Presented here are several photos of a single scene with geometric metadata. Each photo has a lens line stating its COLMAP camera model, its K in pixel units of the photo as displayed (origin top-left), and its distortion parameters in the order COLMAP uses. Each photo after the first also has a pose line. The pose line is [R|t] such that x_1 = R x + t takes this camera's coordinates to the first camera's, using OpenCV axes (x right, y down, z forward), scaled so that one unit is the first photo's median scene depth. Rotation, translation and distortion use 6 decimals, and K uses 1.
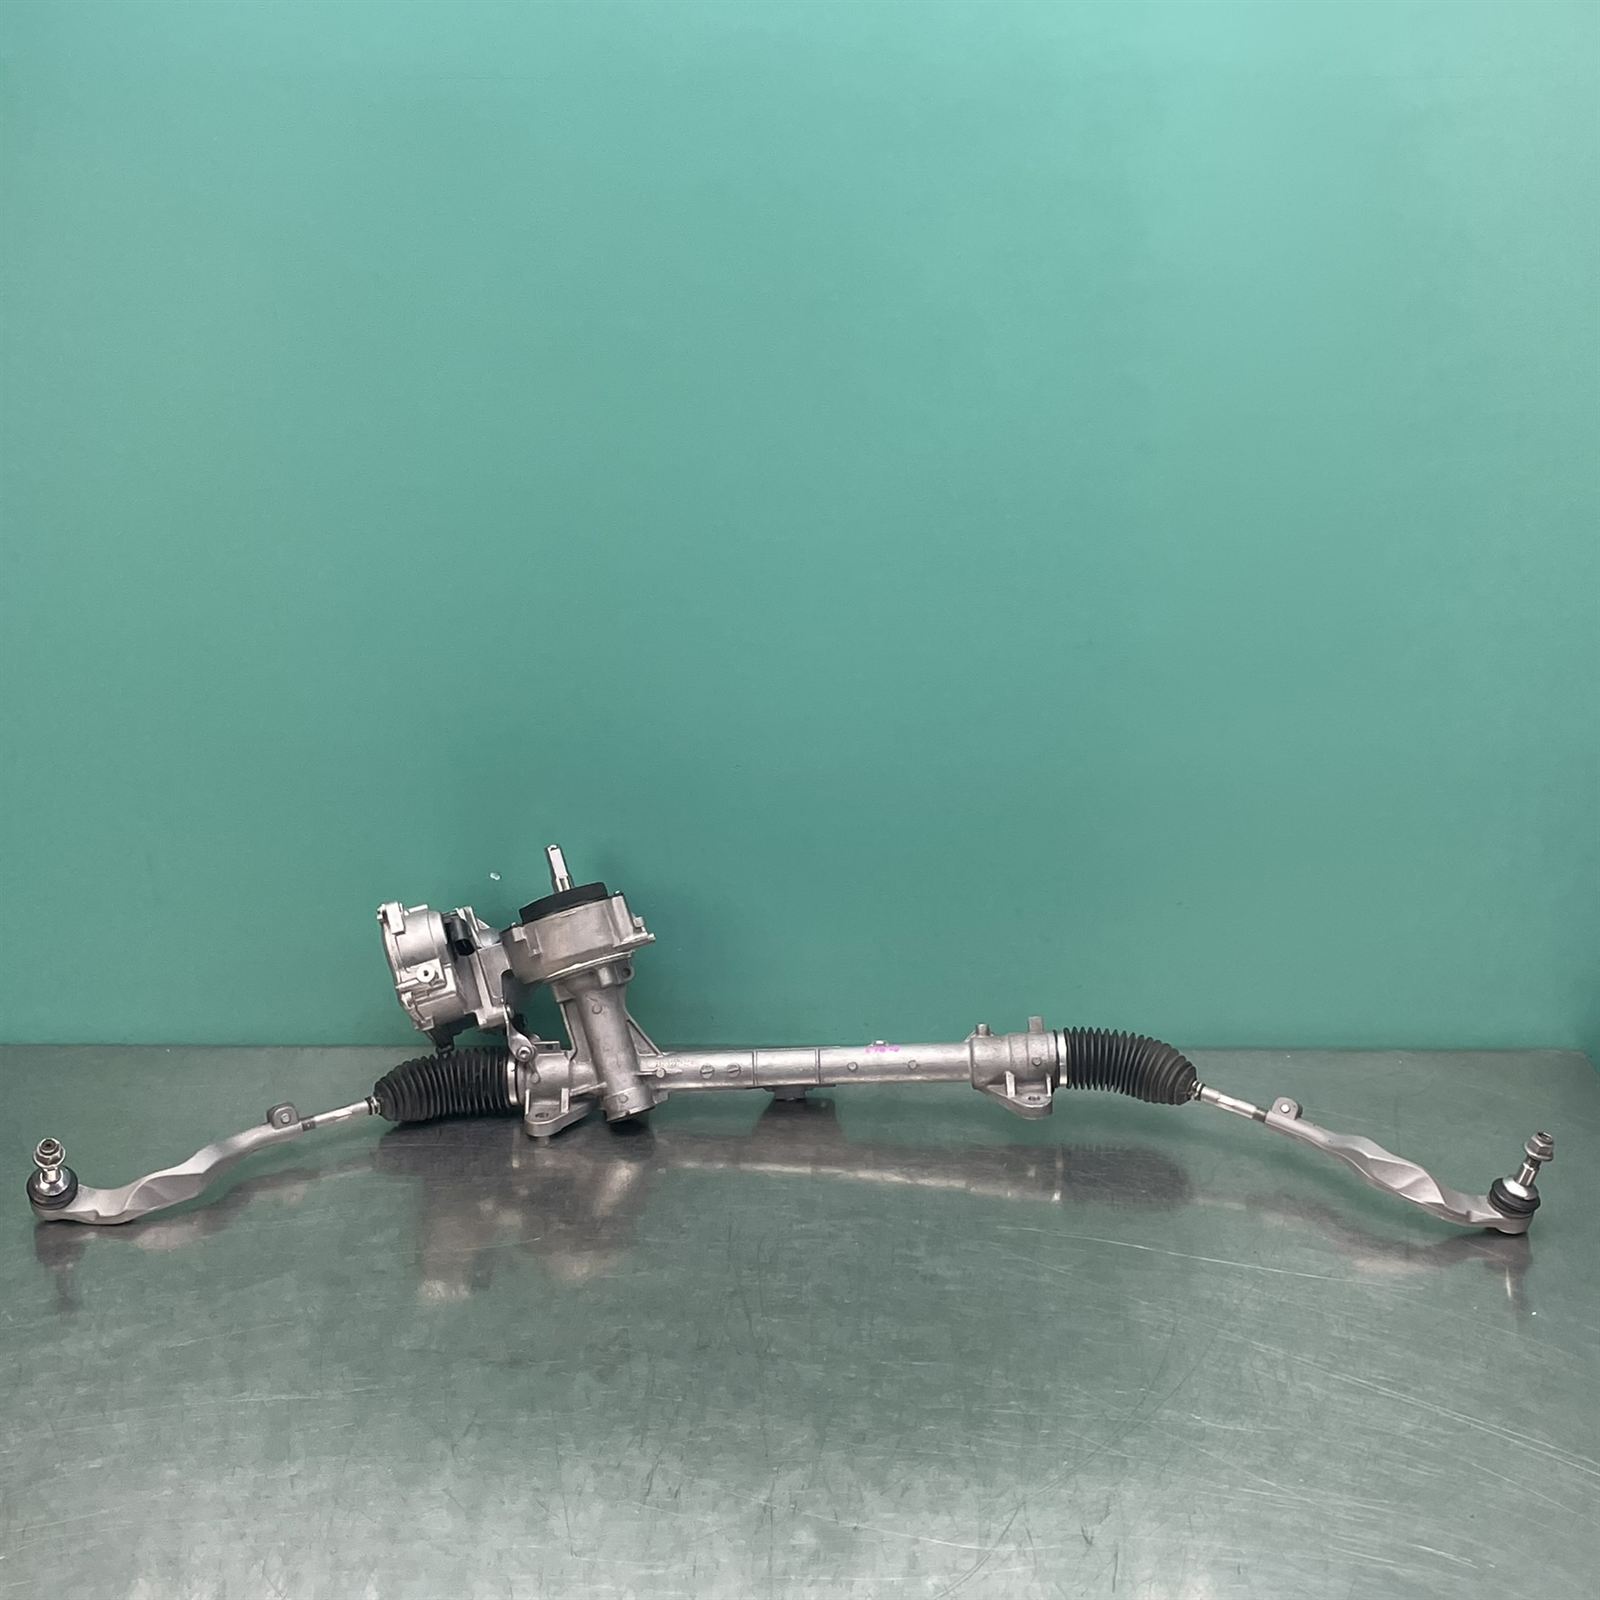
lens RADIAL K [[2138.5, 0, 800.0], [0, 2138.5, 800.0], [0, 0, 1]] dist [0.128252, -0.340101]
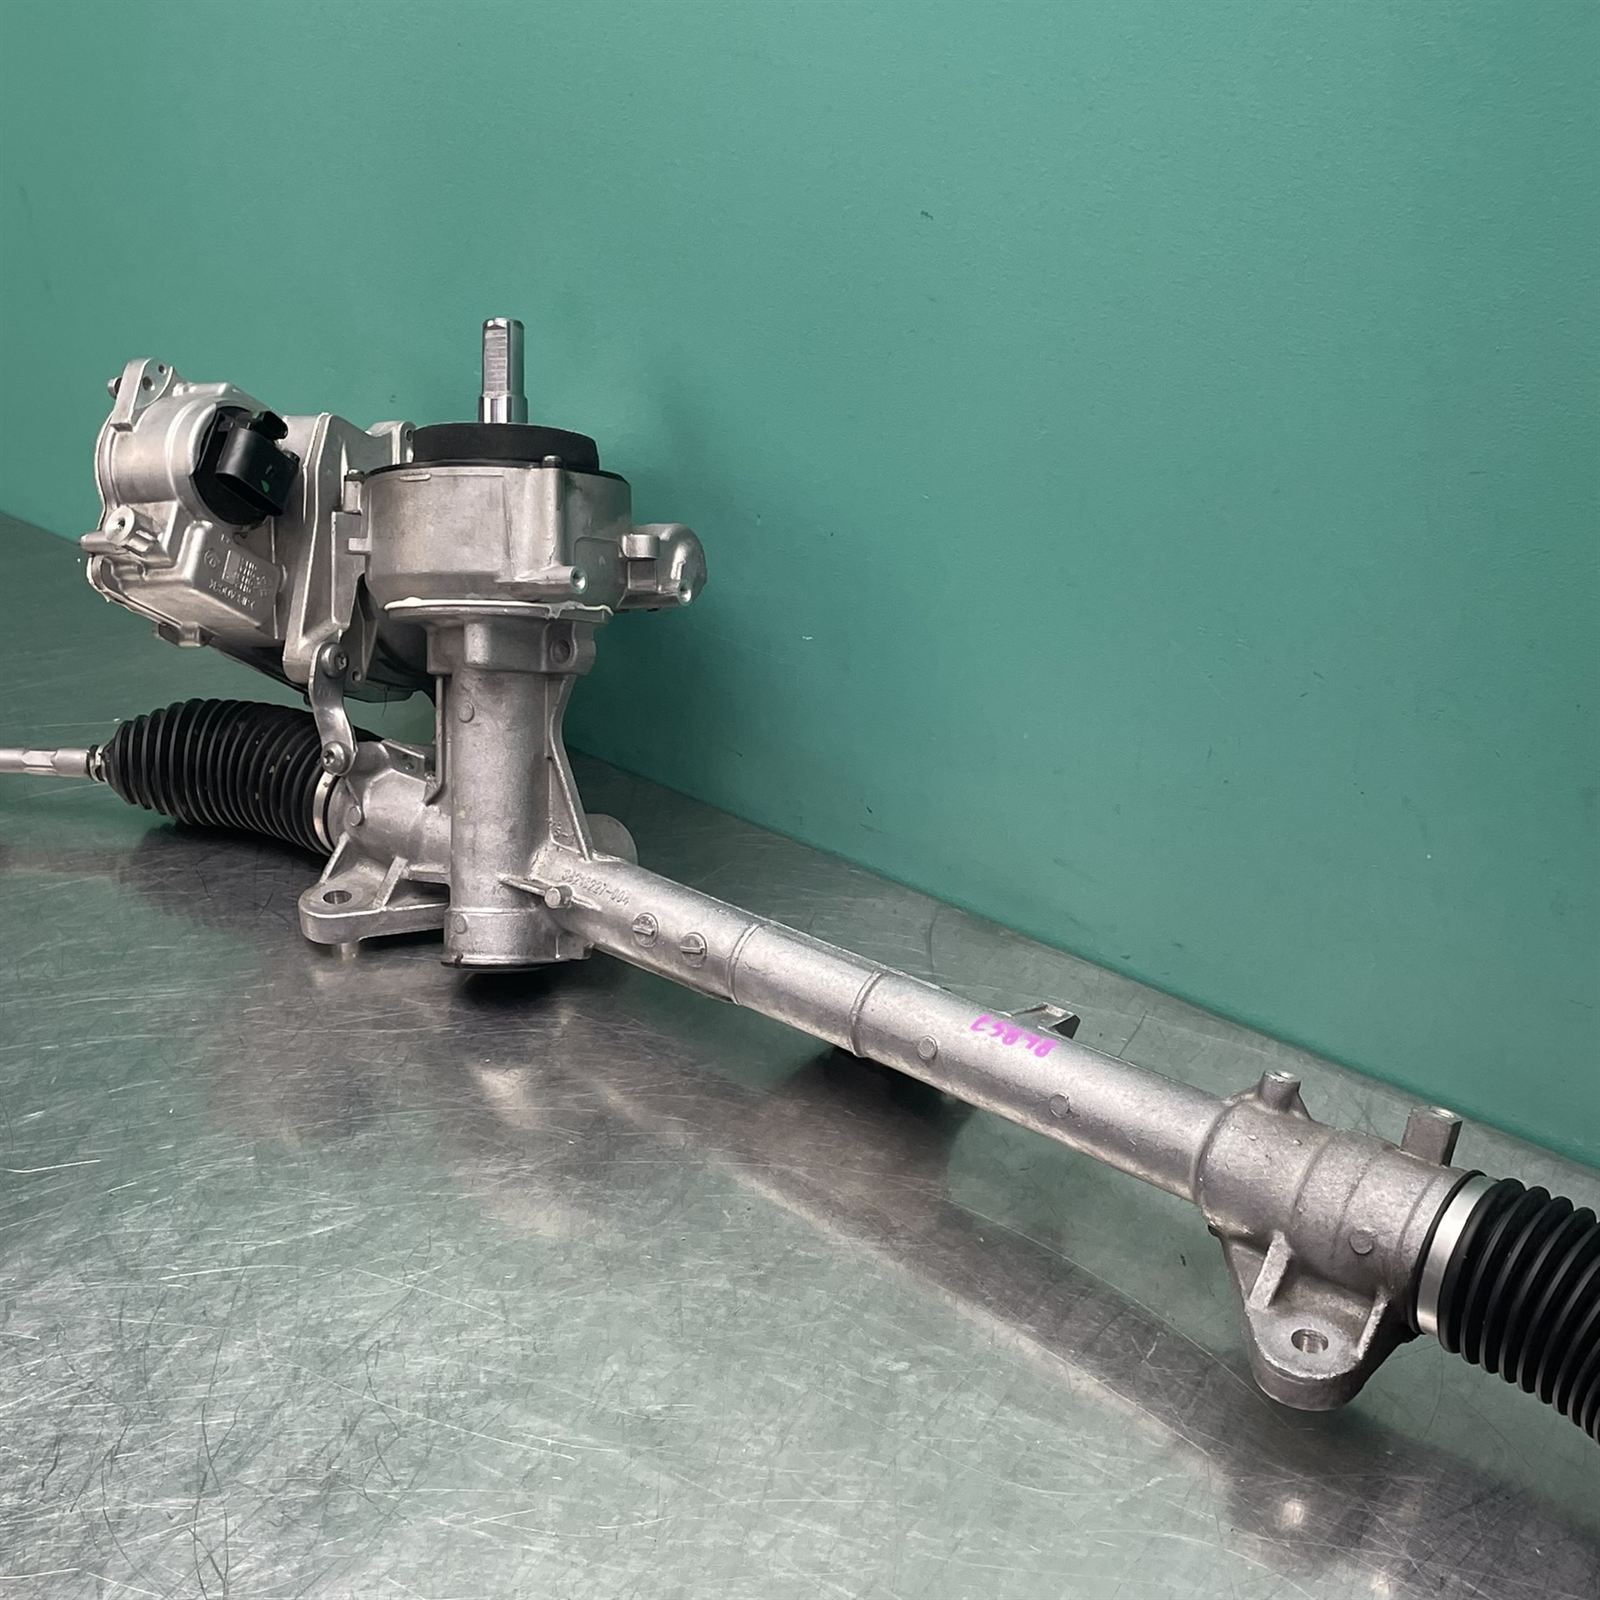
lens RADIAL K [[2138.5, 0, 800.0], [0, 2138.5, 800.0], [0, 0, 1]] dist [0.128252, -0.340101]
pose [[0.799510, 0.313212, -0.512526, 0.191427], [-0.212054, 0.945521, 0.247030, -0.008423], [0.561977, -0.088819, 0.822371, 0.678363]]
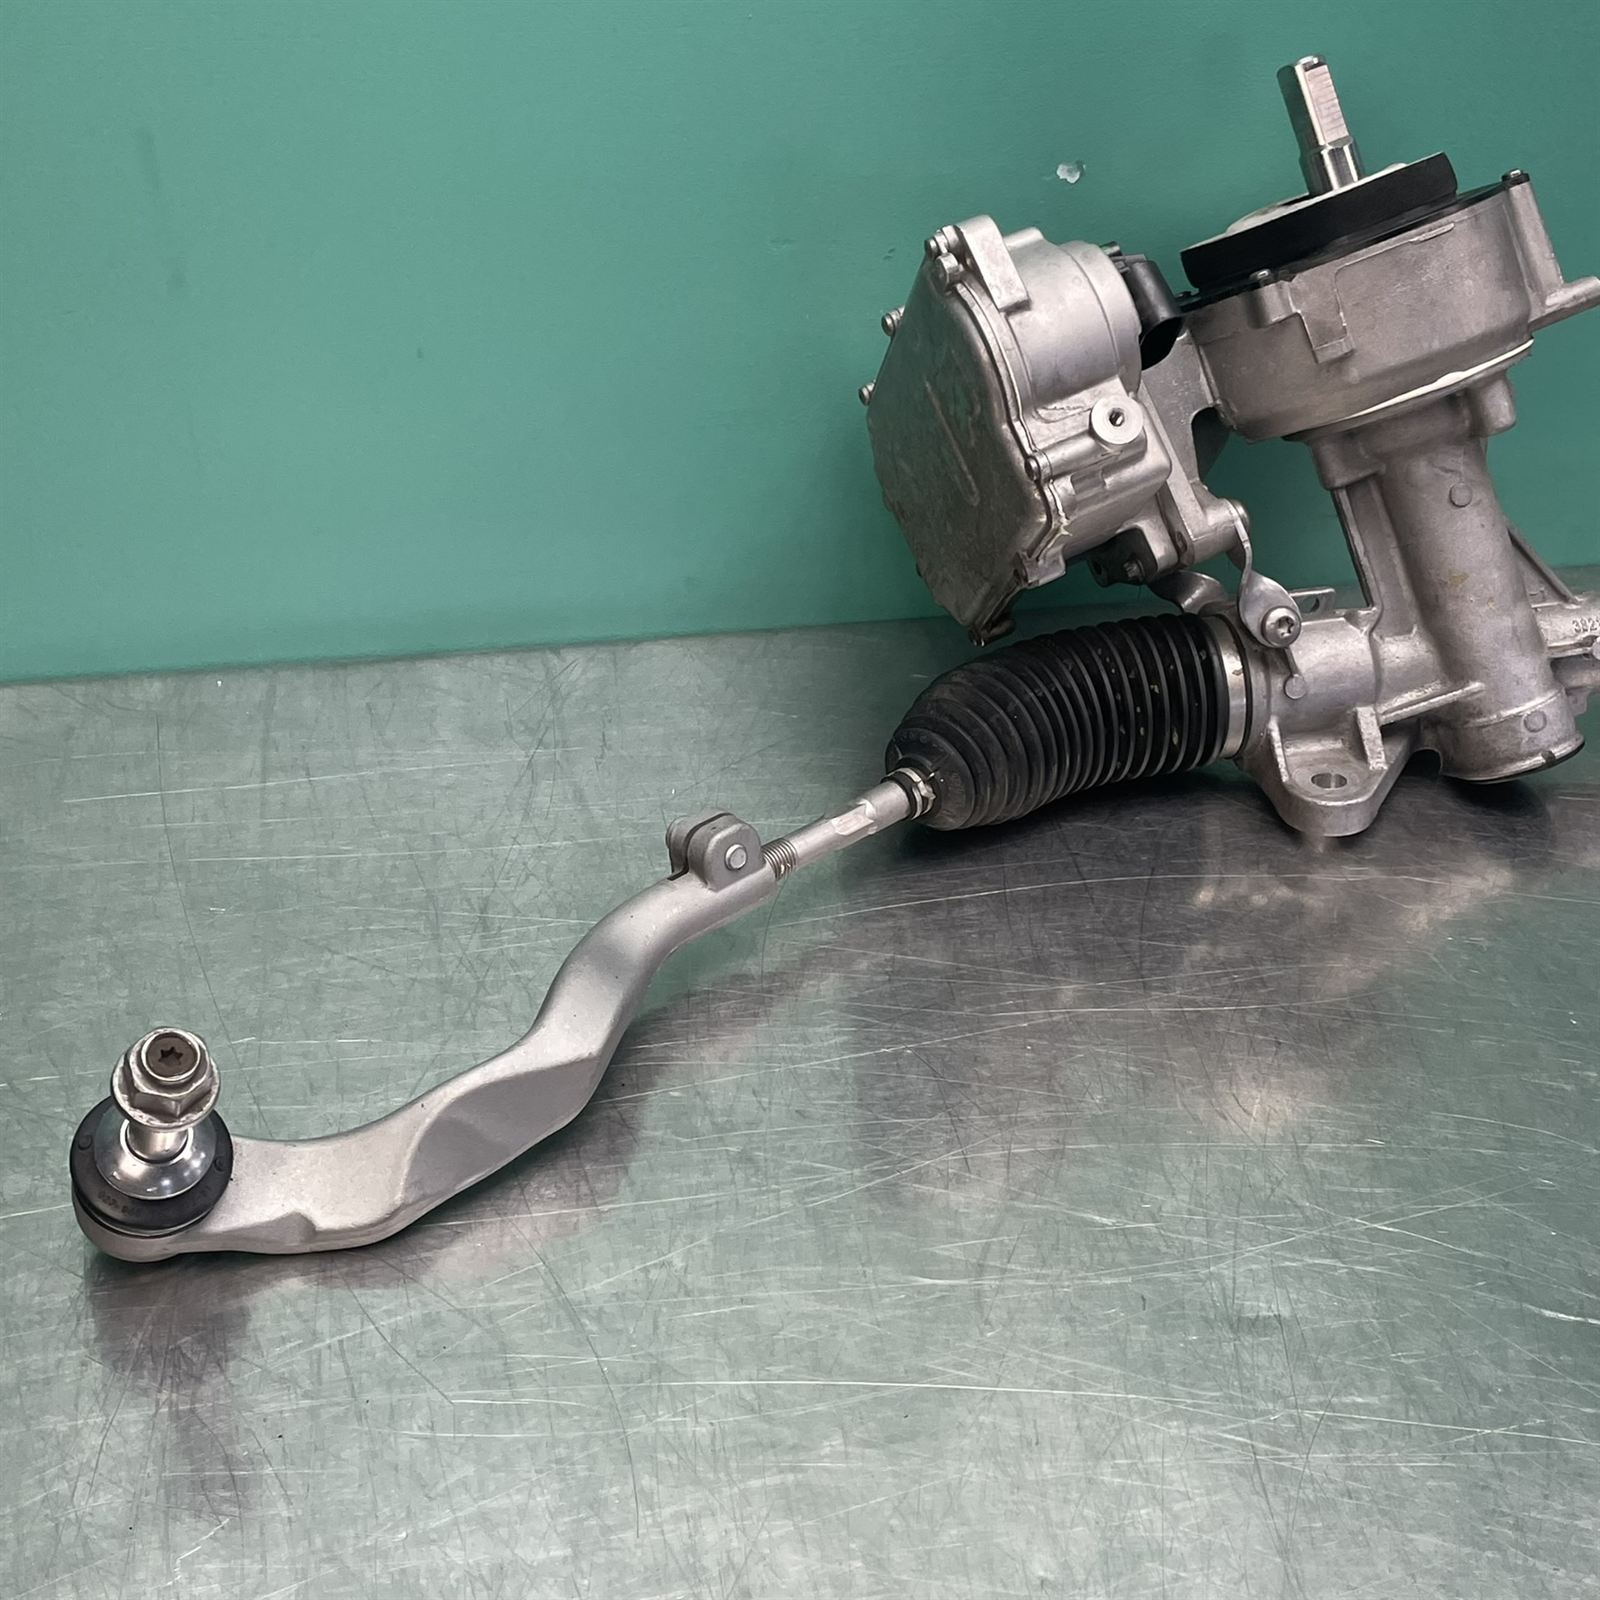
lens RADIAL K [[2138.5, 0, 800.0], [0, 2138.5, 800.0], [0, 0, 1]] dist [0.128252, -0.340101]
pose [[0.979431, -0.092348, 0.179407, -0.284482], [0.051819, 0.974420, 0.218680, 0.060647], [-0.195012, -0.204885, 0.959162, 0.647186]]
